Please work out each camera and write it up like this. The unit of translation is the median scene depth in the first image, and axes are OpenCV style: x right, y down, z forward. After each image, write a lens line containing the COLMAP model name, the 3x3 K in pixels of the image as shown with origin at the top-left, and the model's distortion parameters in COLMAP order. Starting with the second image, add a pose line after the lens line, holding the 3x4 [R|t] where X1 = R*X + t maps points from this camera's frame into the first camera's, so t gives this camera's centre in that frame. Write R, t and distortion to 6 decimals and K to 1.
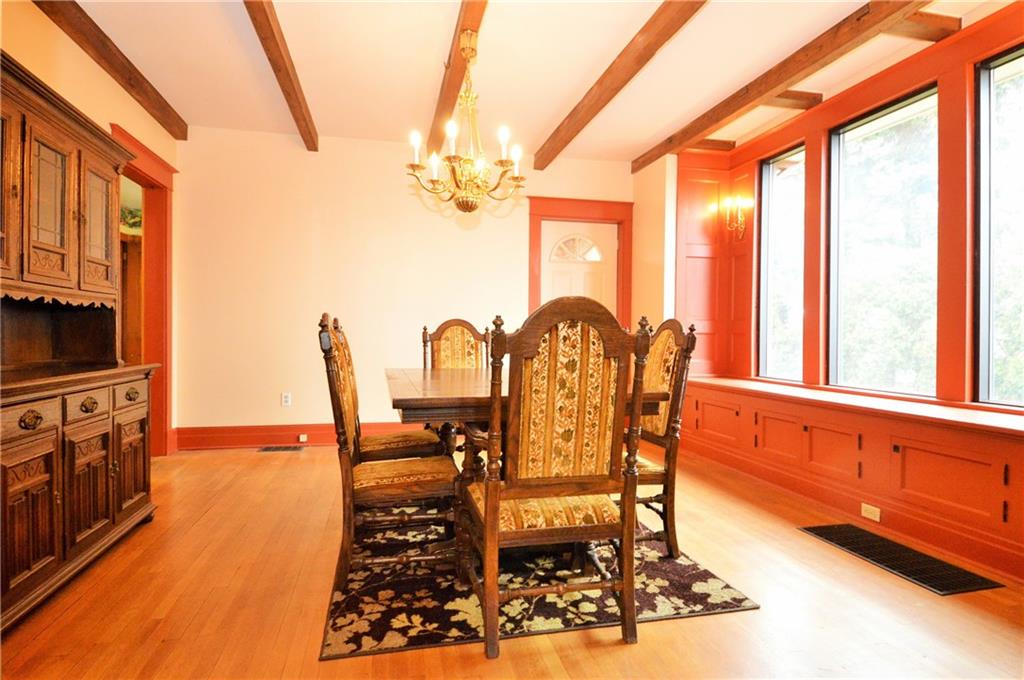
lens RADIAL K [[552.0, 0, 509.3], [0, 552.0, 339.4], [0, 0, 1]] dist [0.015677, -0.001228]
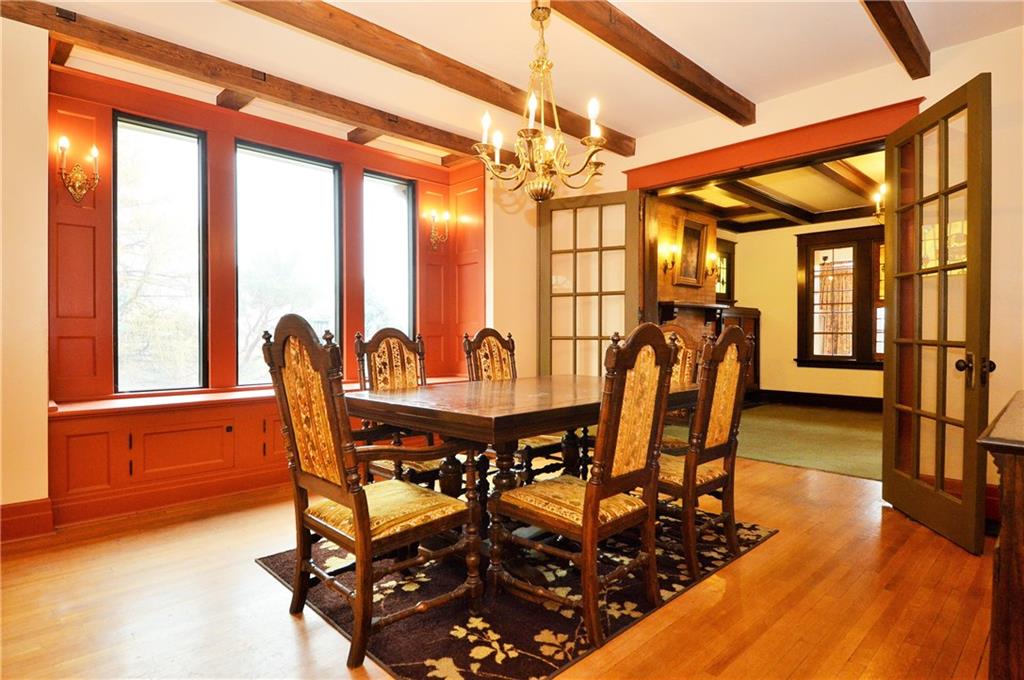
lens RADIAL K [[552.0, 0, 510.4], [0, 552.0, 335.5], [0, 0, 1]] dist [0.015677, -0.001228]
pose [[-0.508600, -0.023736, 0.860675, -1.111285], [0.000066, 0.999619, 0.027606, -0.071784], [-0.861003, 0.014098, -0.508405, 2.064179]]
